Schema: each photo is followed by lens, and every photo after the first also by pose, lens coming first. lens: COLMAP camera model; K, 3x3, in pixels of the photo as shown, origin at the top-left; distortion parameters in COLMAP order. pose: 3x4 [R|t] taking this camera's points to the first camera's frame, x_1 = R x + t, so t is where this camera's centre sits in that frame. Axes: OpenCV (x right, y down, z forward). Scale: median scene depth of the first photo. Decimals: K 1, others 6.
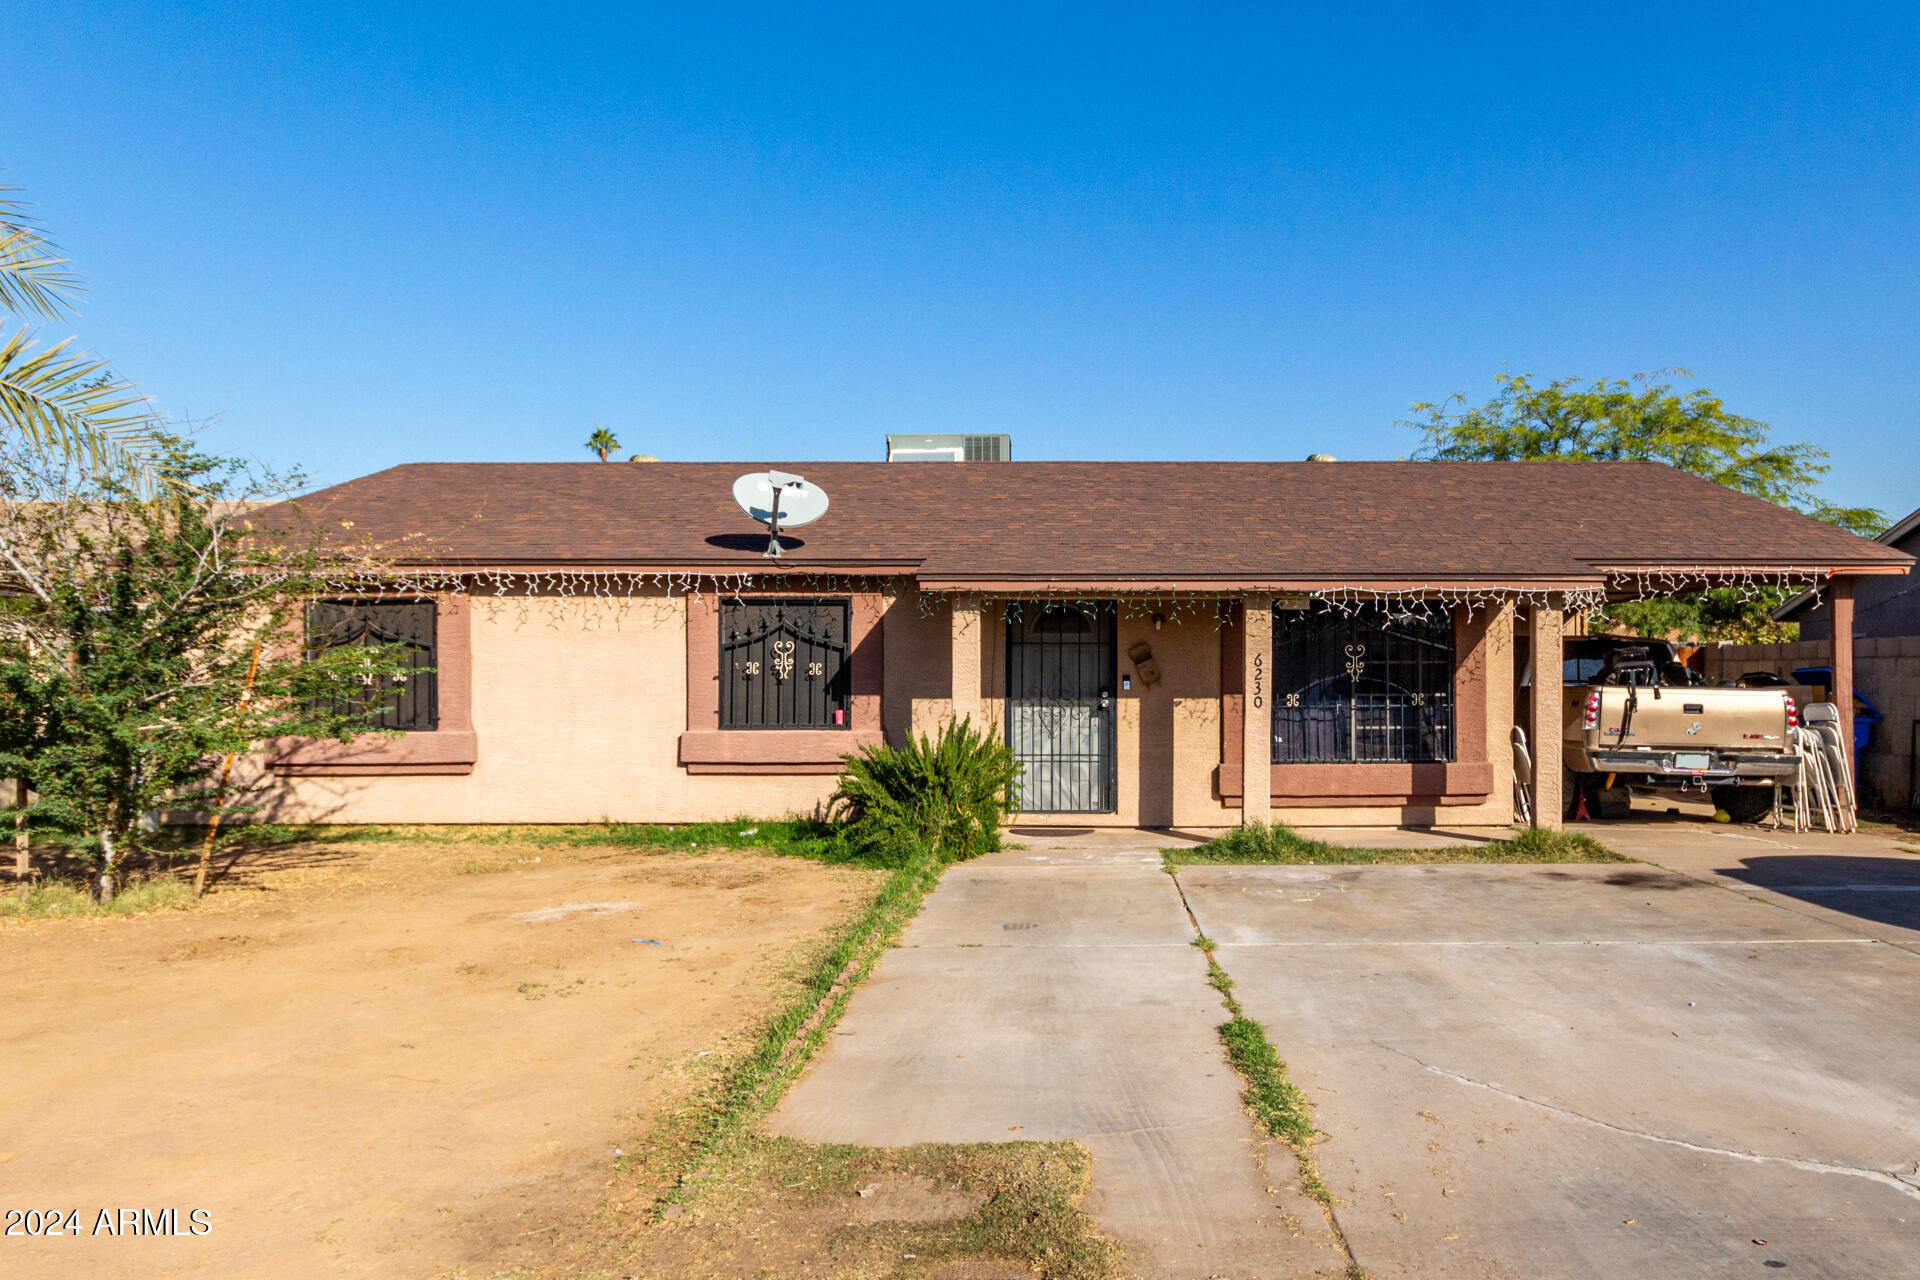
lens RADIAL K [[1322.1, 0, 1049.2], [0, 1322.1, 680.5], [0, 0, 1]] dist [-0.000746, 0.001494]
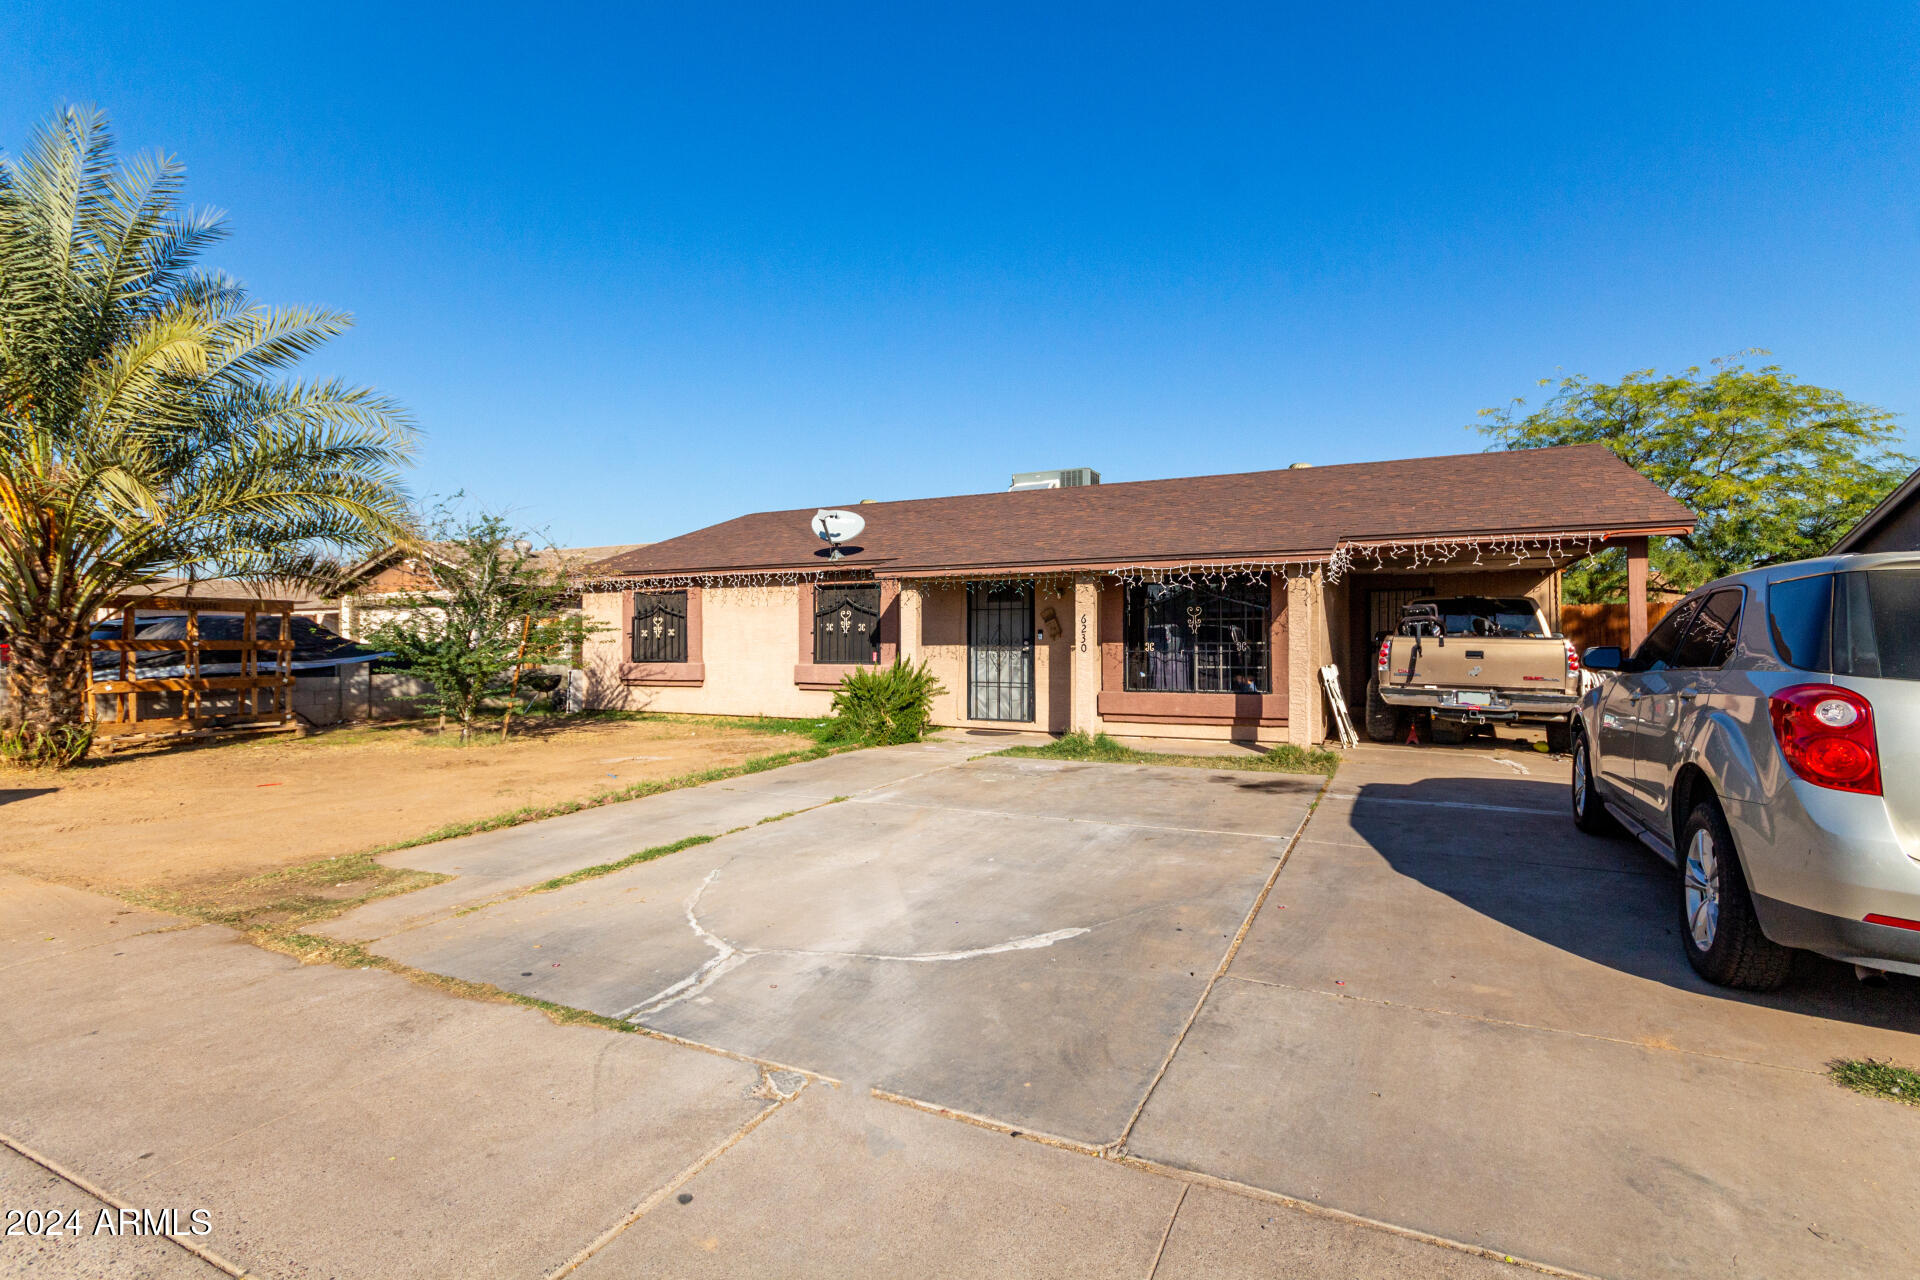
lens RADIAL K [[892.3, 0, 954.3], [0, 892.3, 634.3], [0, 0, 1]] dist [-0.000669, 0.005645]
pose [[0.895145, -0.004208, -0.445756, 0.420780], [0.004150, 0.999991, -0.001107, 0.001679], [0.445756, -0.000859, 0.895154, 0.057978]]
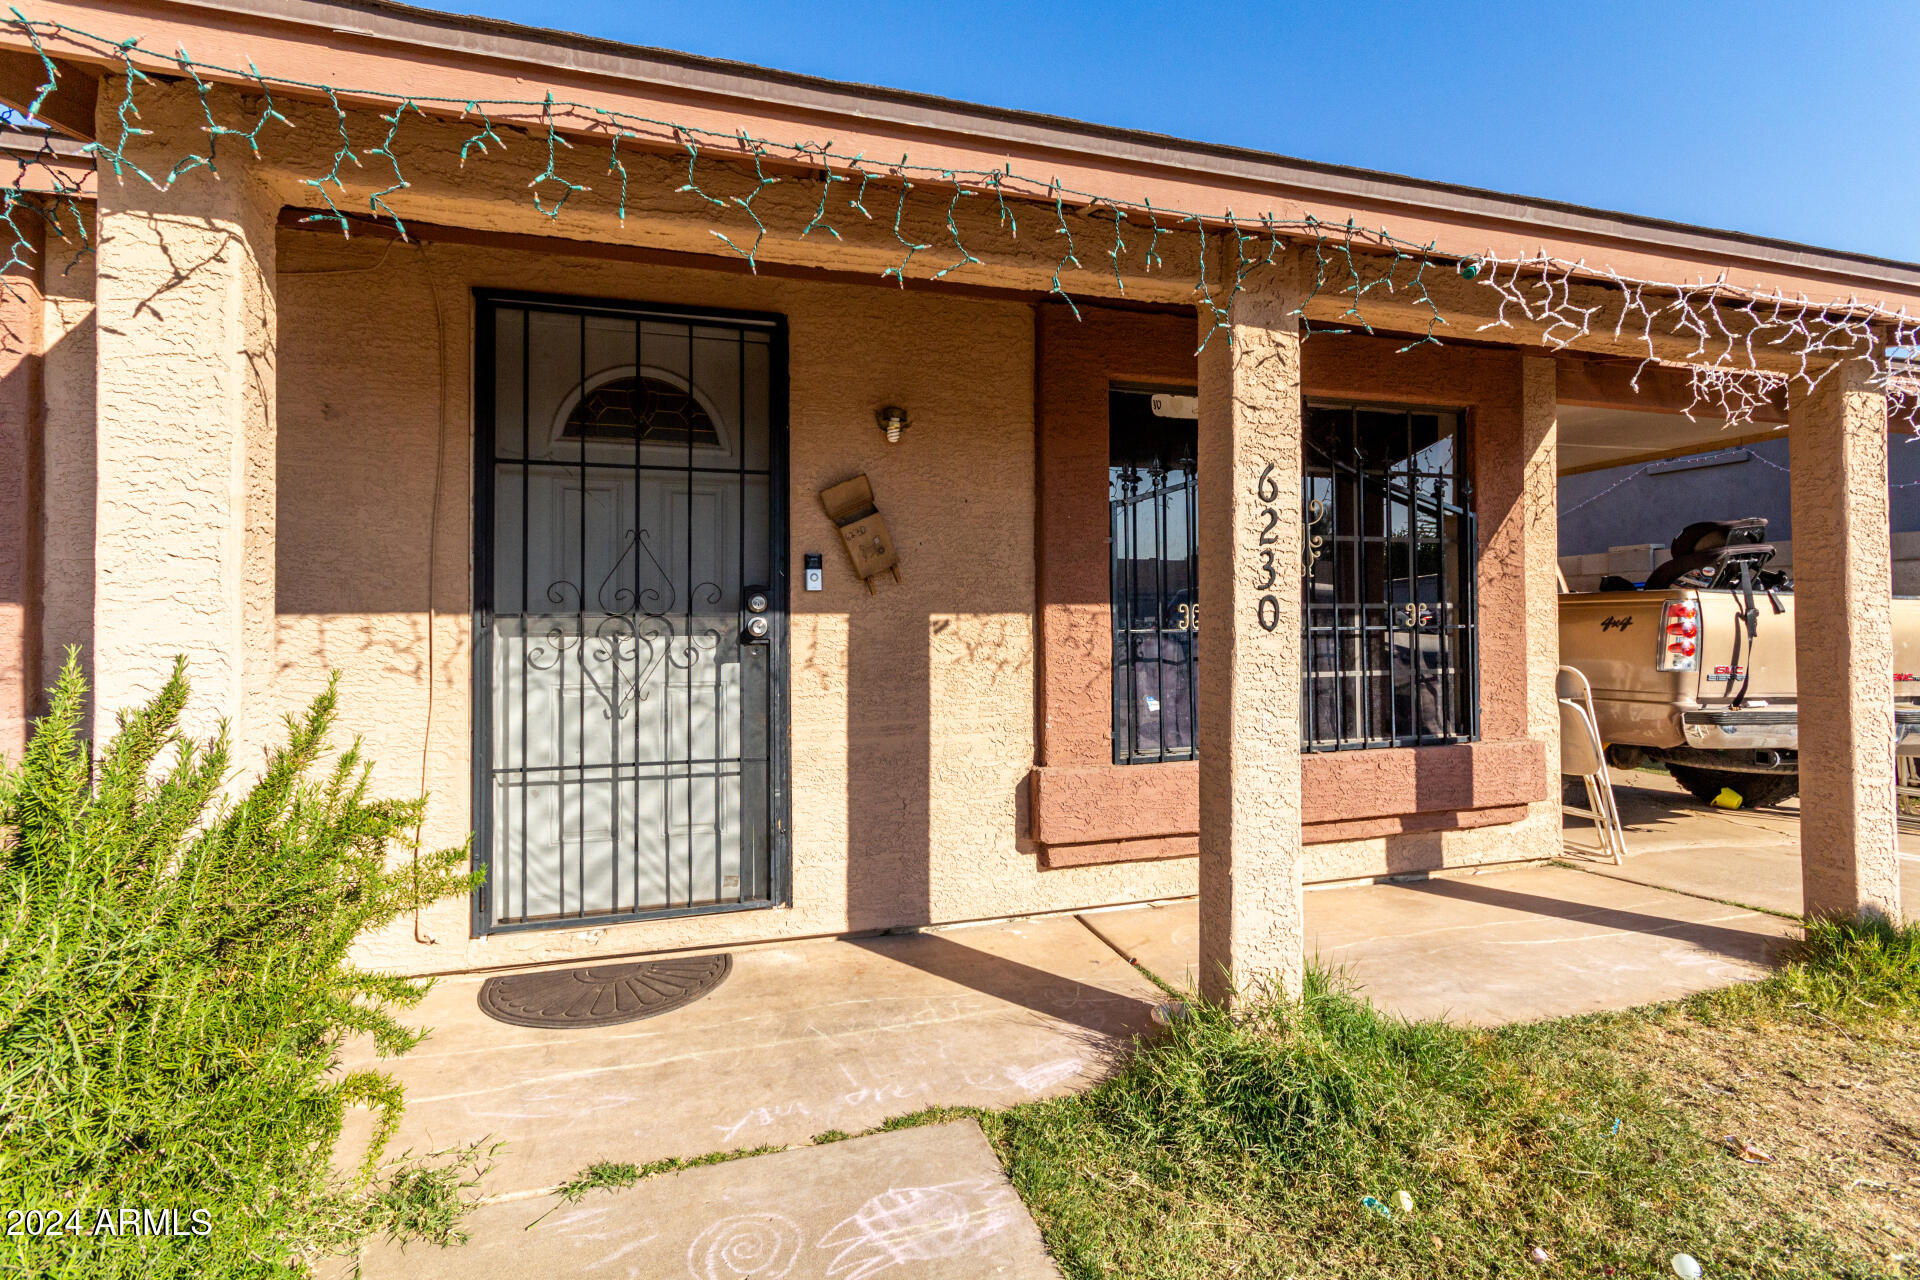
lens RADIAL K [[892.3, 0, 958.5], [0, 892.3, 620.7], [0, 0, 1]] dist [-0.000669, 0.005645]
pose [[0.957195, -0.003069, 0.289426, 0.022586], [0.004237, 0.999985, -0.003411, 0.016802], [-0.289411, 0.004492, 0.957194, 0.733320]]
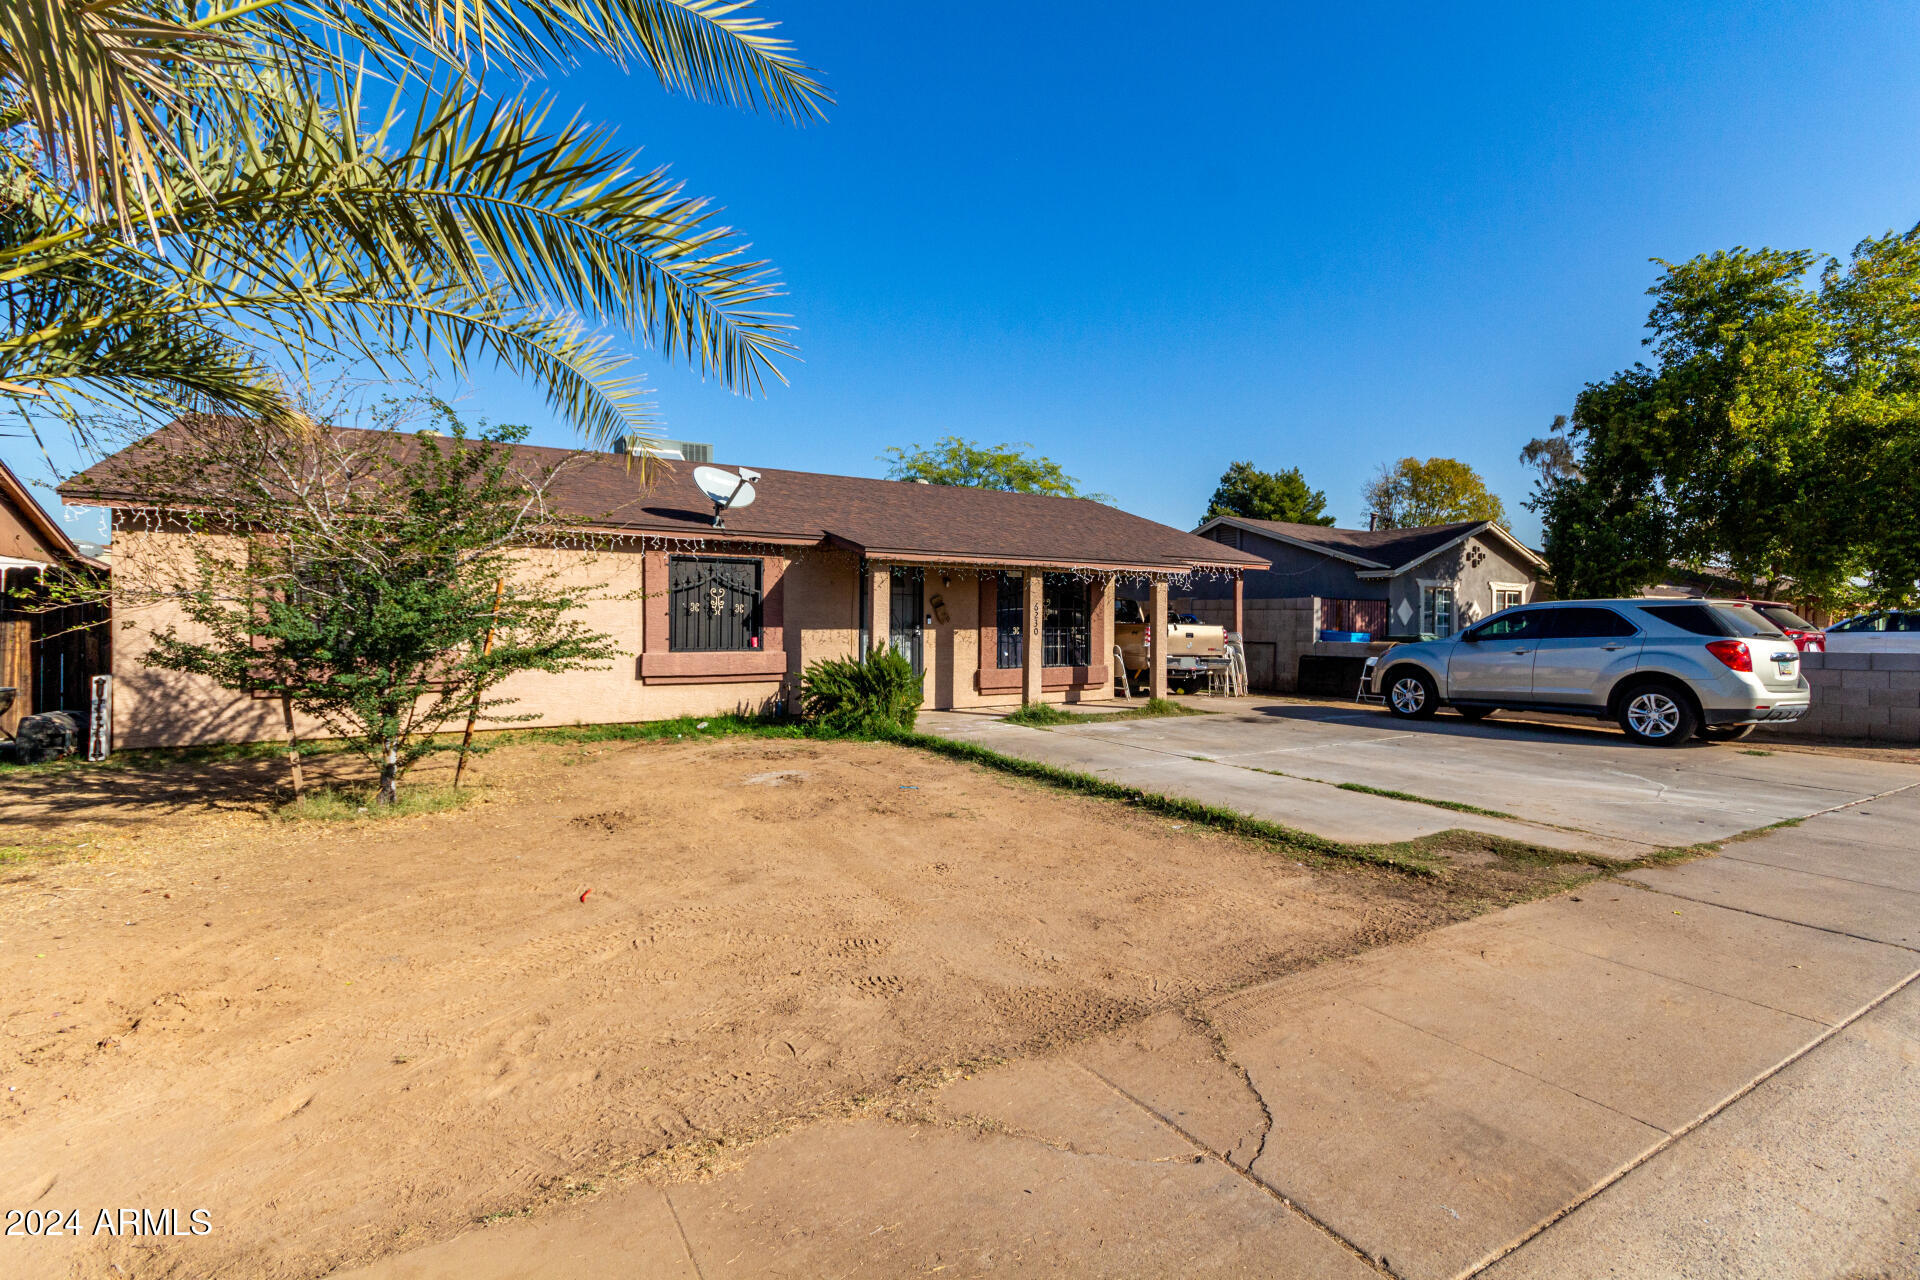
lens RADIAL K [[892.3, 0, 952.2], [0, 892.3, 639.3], [0, 0, 1]] dist [-0.000669, 0.005645]
pose [[0.858153, -0.004555, 0.513374, -0.471801], [-0.006769, 0.999773, 0.020186, 0.003483], [-0.513350, -0.020798, 0.857928, 0.060942]]
